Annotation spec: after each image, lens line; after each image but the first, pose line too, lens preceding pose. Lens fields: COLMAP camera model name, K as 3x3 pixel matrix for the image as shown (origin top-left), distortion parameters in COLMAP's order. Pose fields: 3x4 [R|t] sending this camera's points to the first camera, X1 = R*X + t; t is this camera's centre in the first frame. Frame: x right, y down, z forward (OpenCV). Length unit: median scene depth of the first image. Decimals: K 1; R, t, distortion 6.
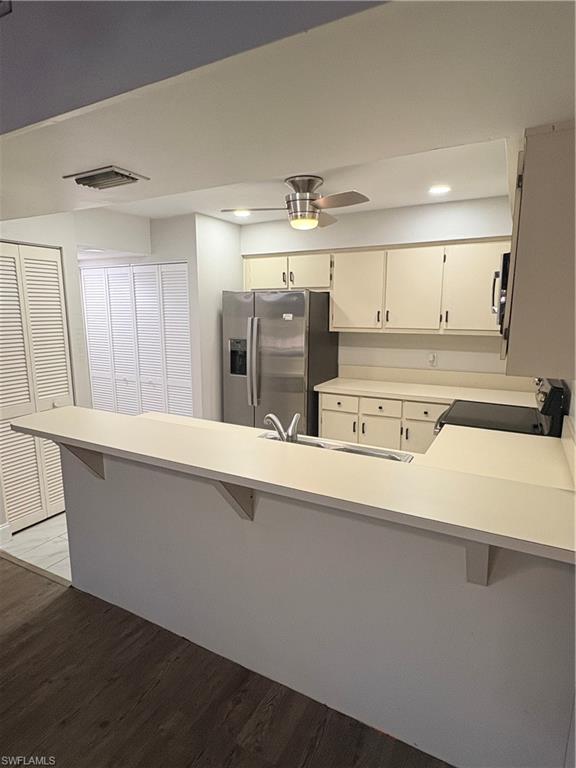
lens RADIAL K [[428.4, 0, 291.8], [0, 428.4, 385.0], [0, 0, 1]] dist [-0.001635, 0.000879]
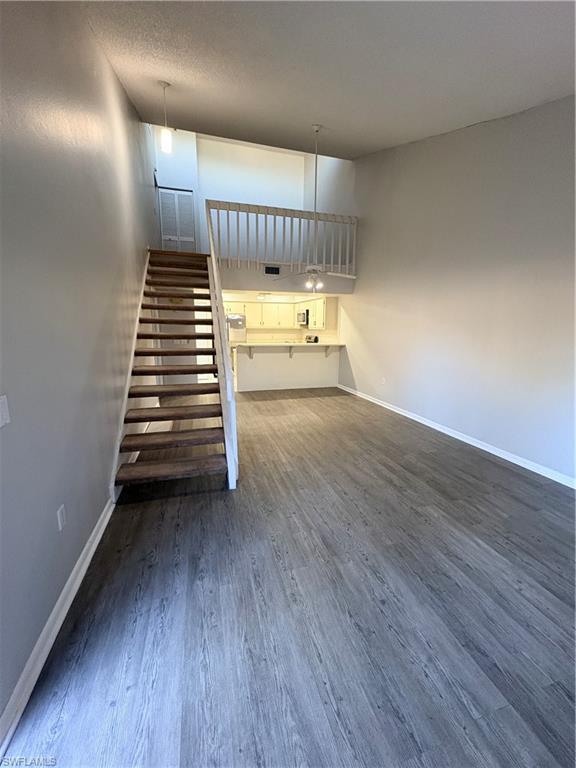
lens RADIAL K [[304.7, 0, 283.6], [0, 304.7, 387.8], [0, 0, 1]] dist [-0.003181, 0.000166]
pose [[0.725995, -0.130619, 0.675181, -1.353575], [0.114847, 0.991037, 0.068234, 0.196891], [-0.678042, 0.028005, 0.734489, -0.853032]]
